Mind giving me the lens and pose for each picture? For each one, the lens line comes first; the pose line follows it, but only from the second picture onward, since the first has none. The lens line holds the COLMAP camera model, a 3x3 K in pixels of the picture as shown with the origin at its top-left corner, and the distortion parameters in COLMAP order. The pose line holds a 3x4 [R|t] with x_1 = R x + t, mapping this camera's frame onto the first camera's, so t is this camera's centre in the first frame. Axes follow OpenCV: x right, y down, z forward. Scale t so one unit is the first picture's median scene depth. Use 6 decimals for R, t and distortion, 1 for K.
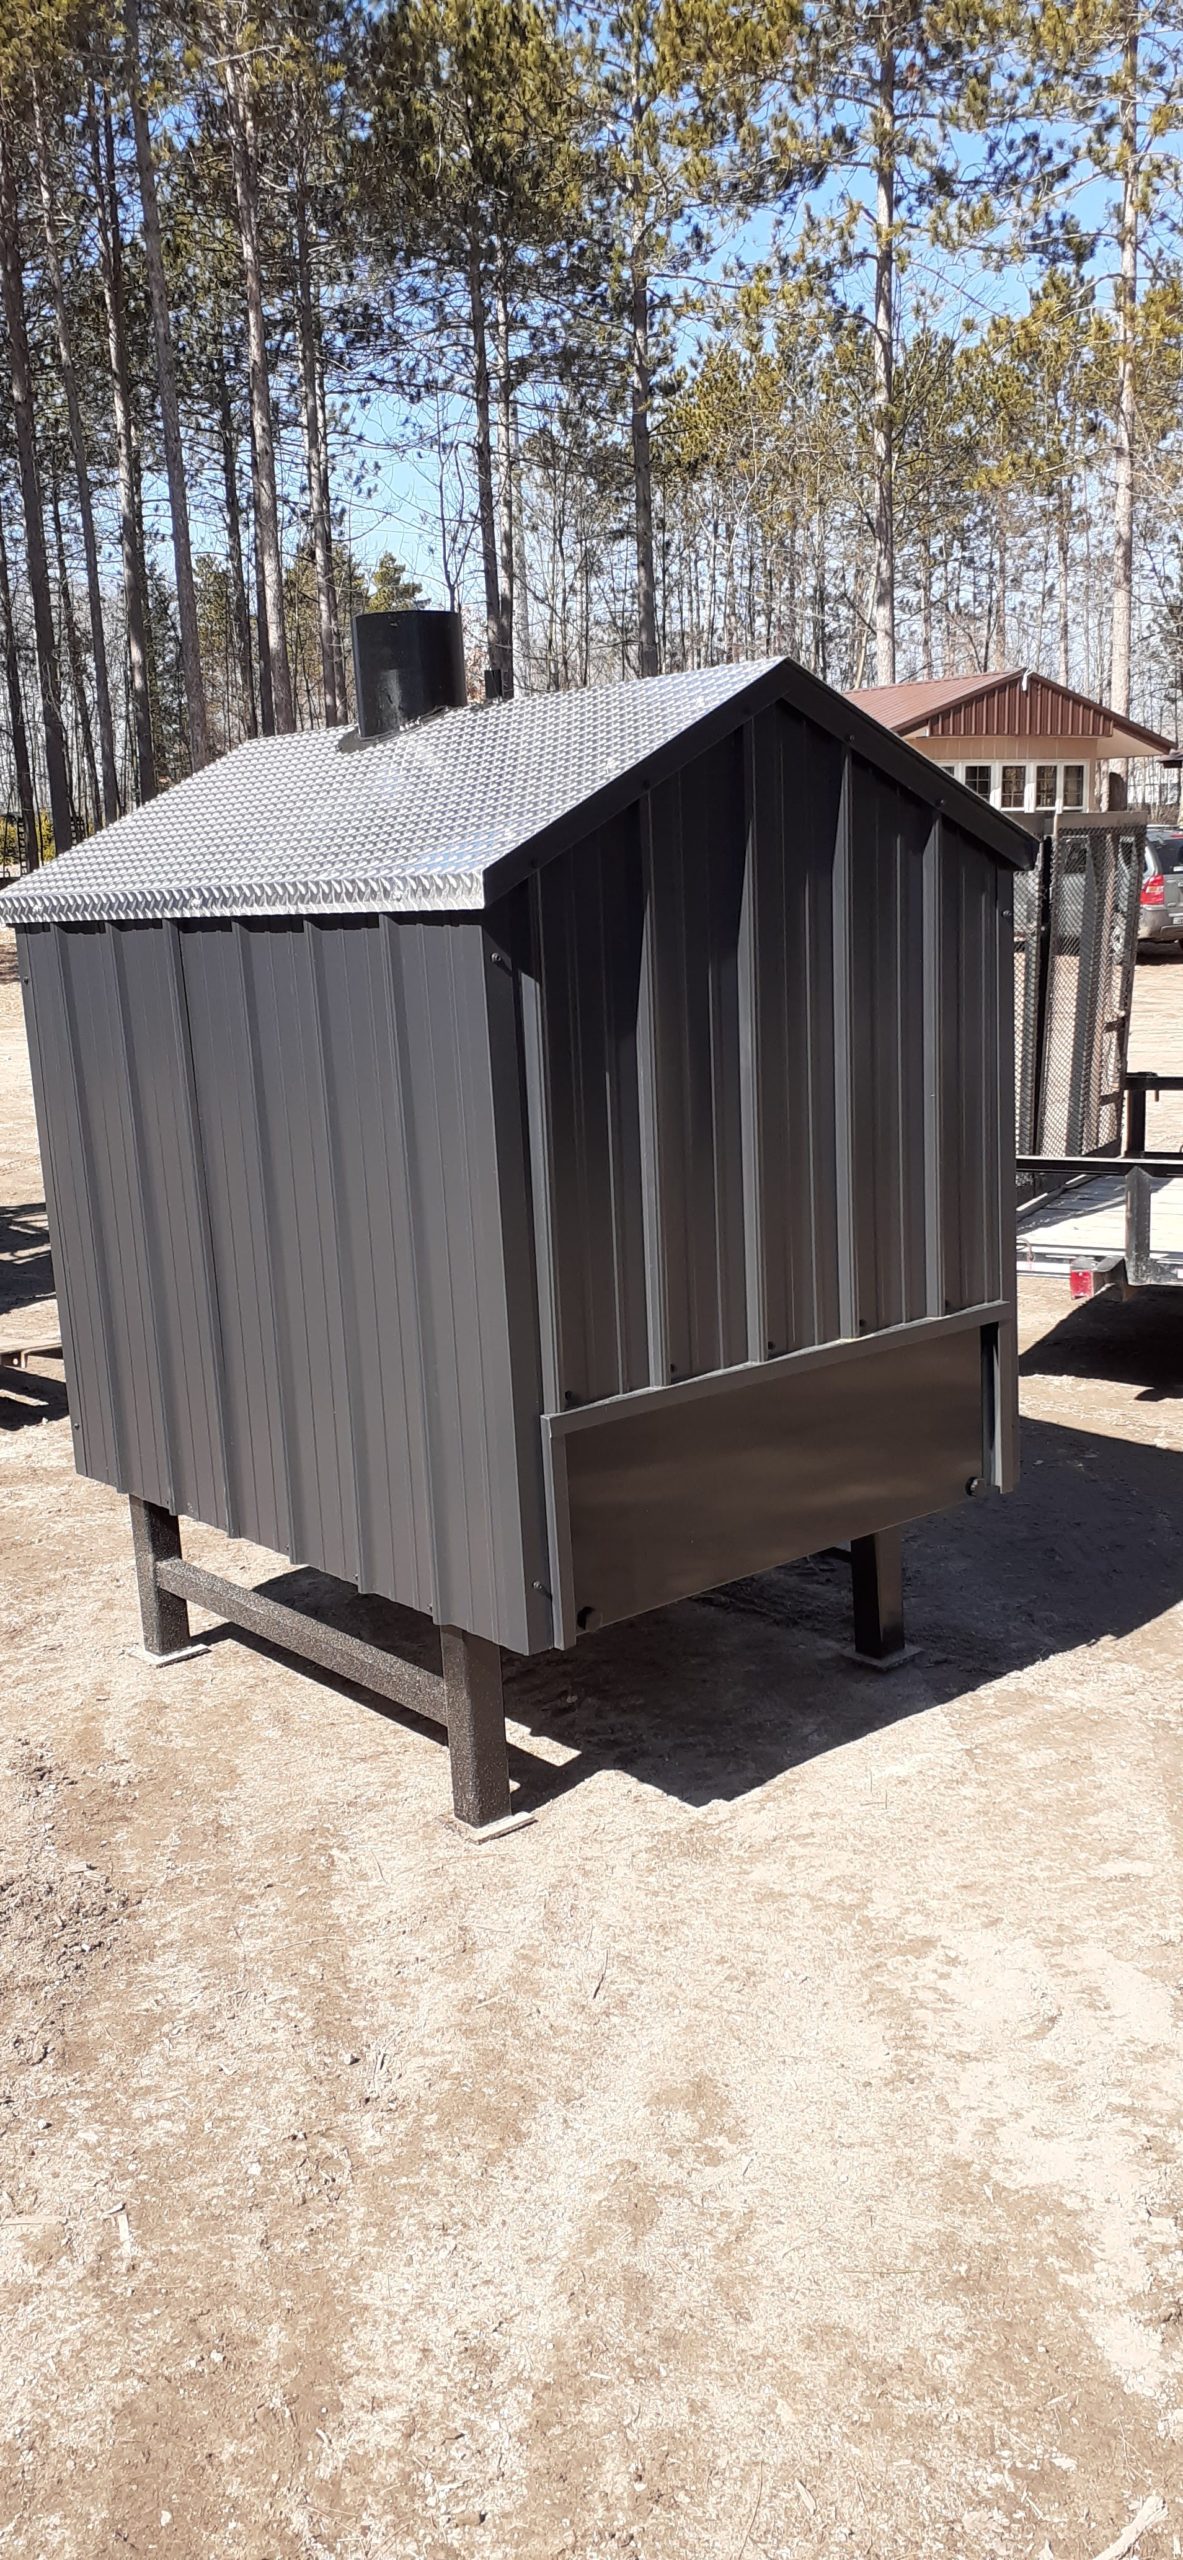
lens RADIAL K [[2070.8, 0, 608.0], [0, 2070.8, 1286.7], [0, 0, 1]] dist [0.059700, -0.082528]
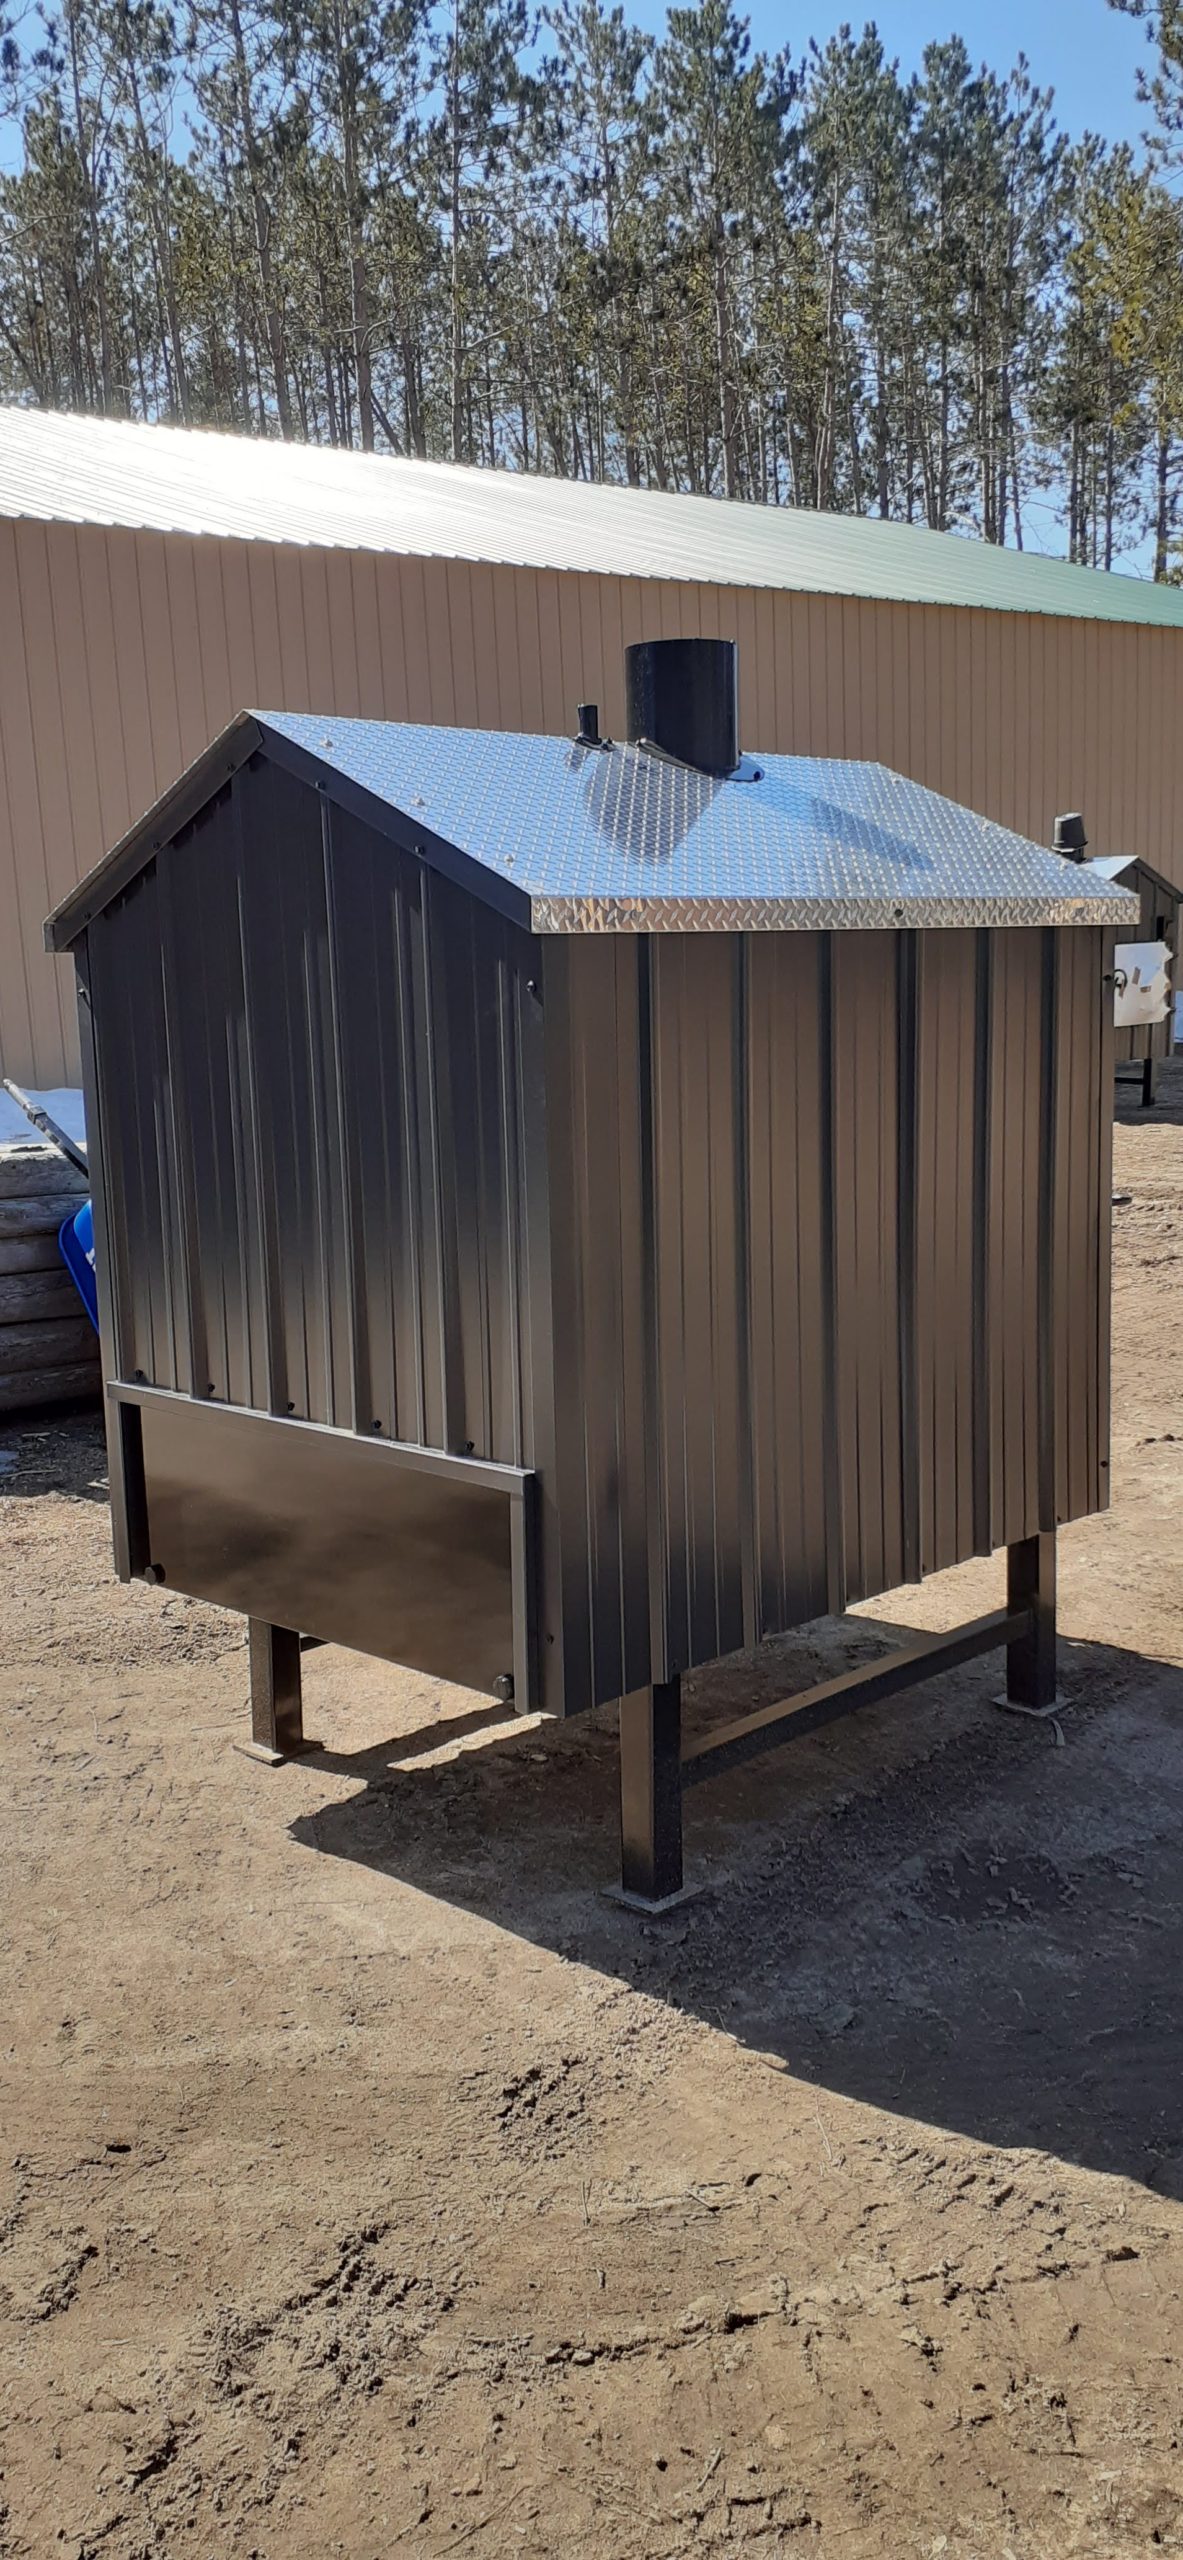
lens RADIAL K [[2070.8, 0, 608.0], [0, 2070.8, 1286.7], [0, 0, 1]] dist [0.059700, -0.082528]
pose [[0.111238, 0.209232, -0.971518, 0.994715], [-0.180950, 0.965508, 0.187219, -0.232016], [0.977181, 0.154970, 0.145262, 0.936554]]
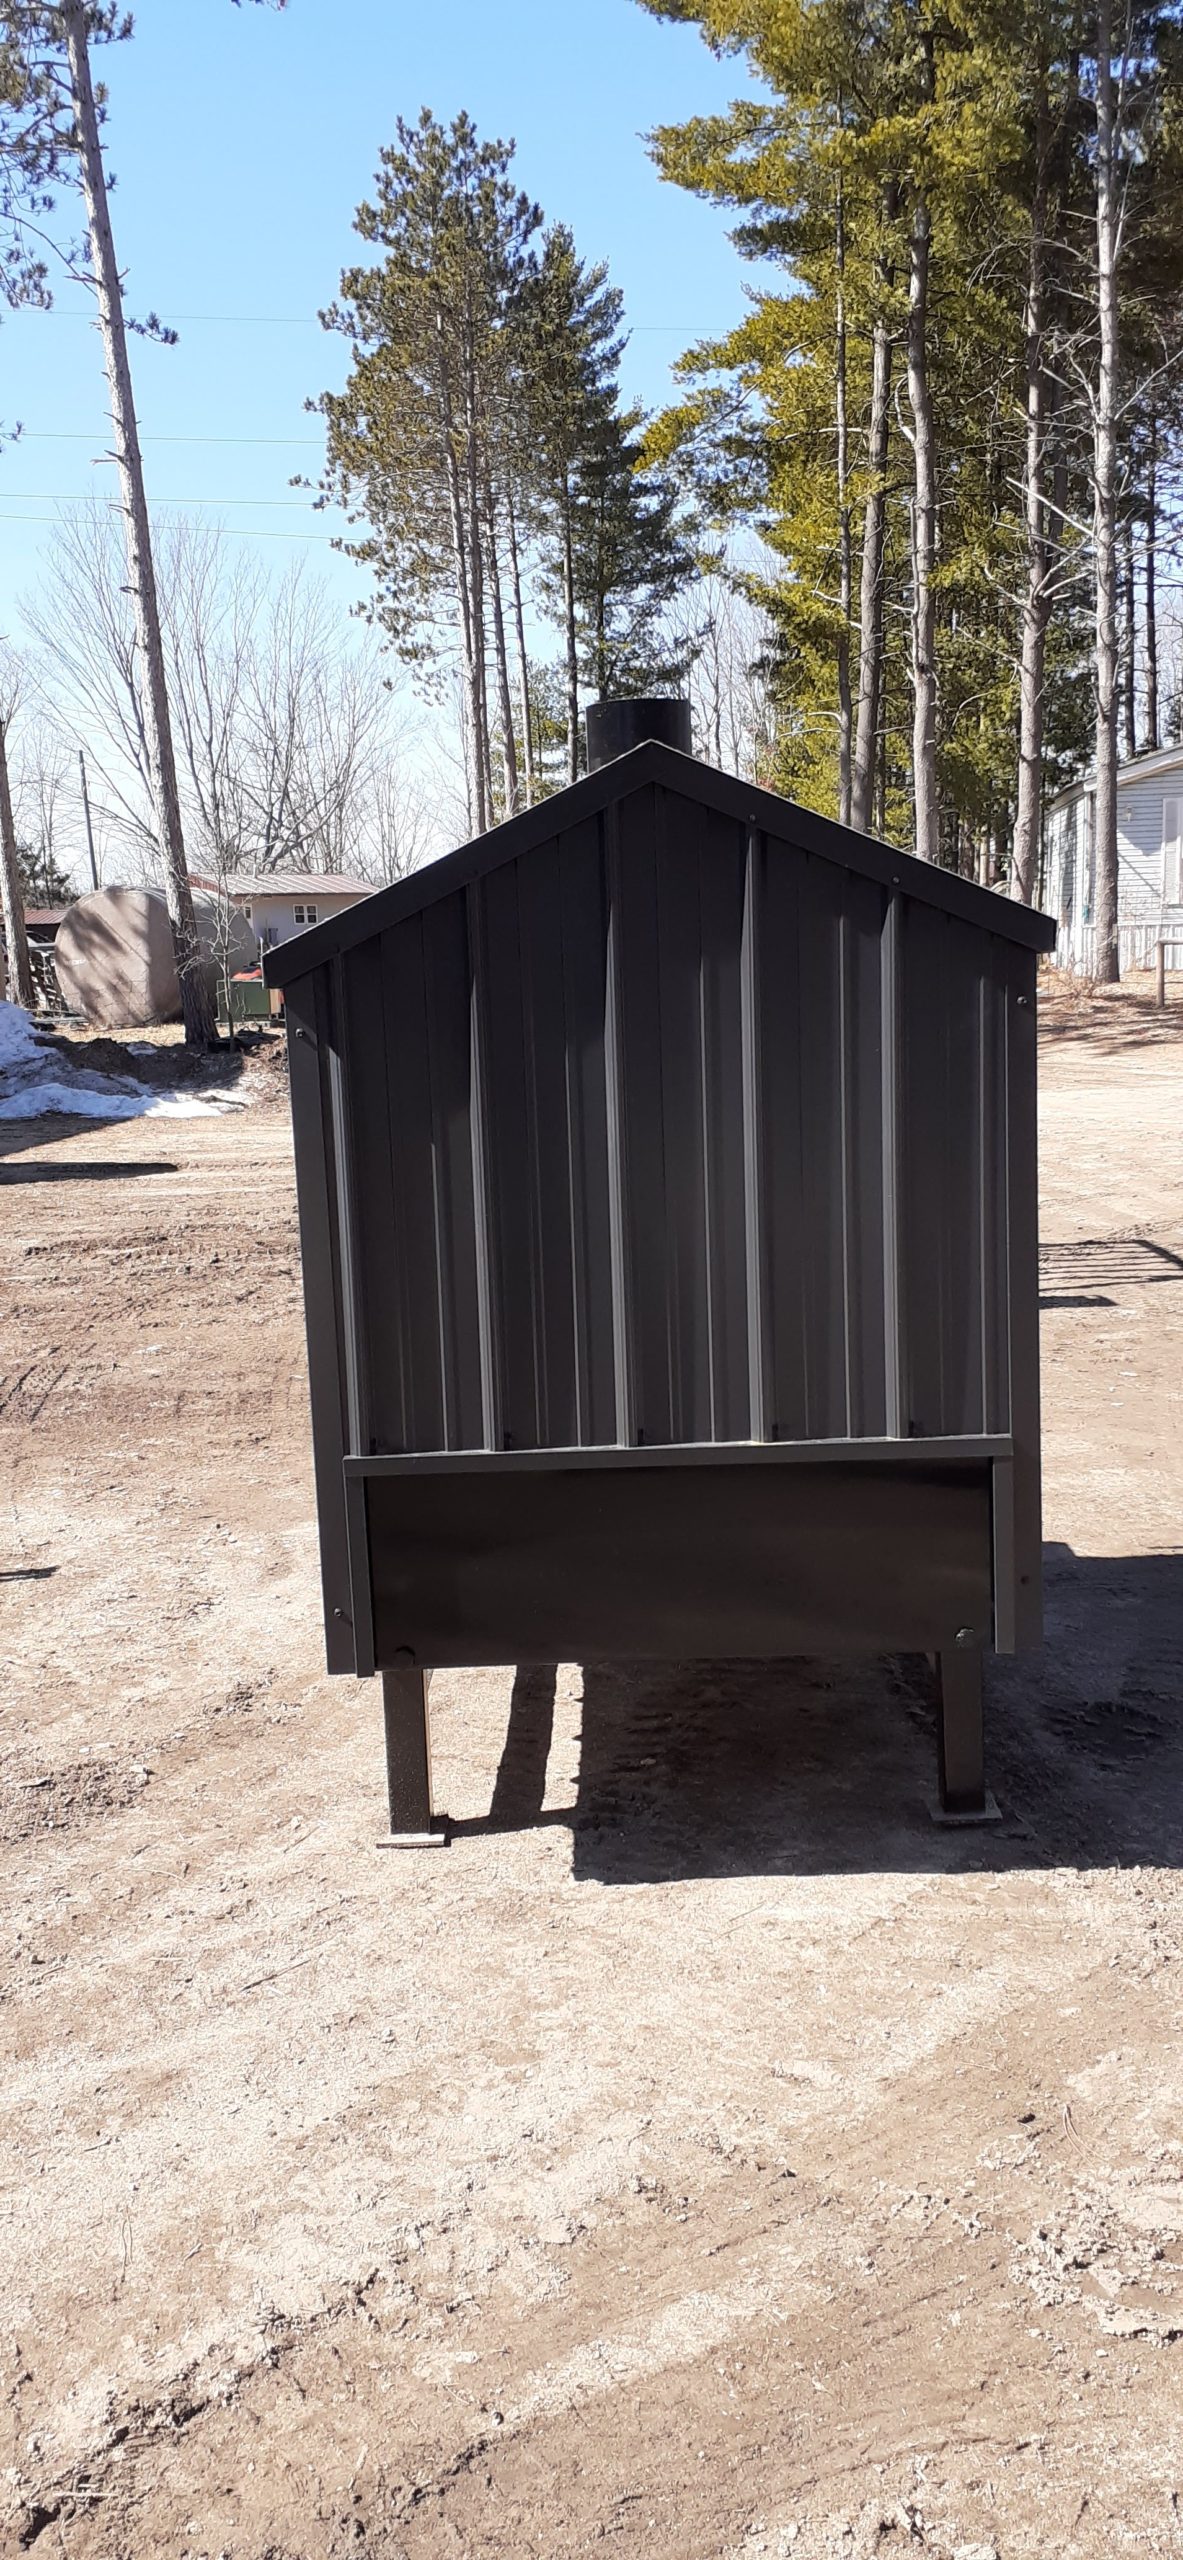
lens RADIAL K [[2070.8, 0, 608.0], [0, 2070.8, 1286.7], [0, 0, 1]] dist [0.059700, -0.082528]
pose [[0.766902, 0.119301, -0.630578, 0.635091], [-0.130514, 0.991029, 0.028766, -0.062987], [0.628353, 0.060239, 0.775593, 0.206731]]
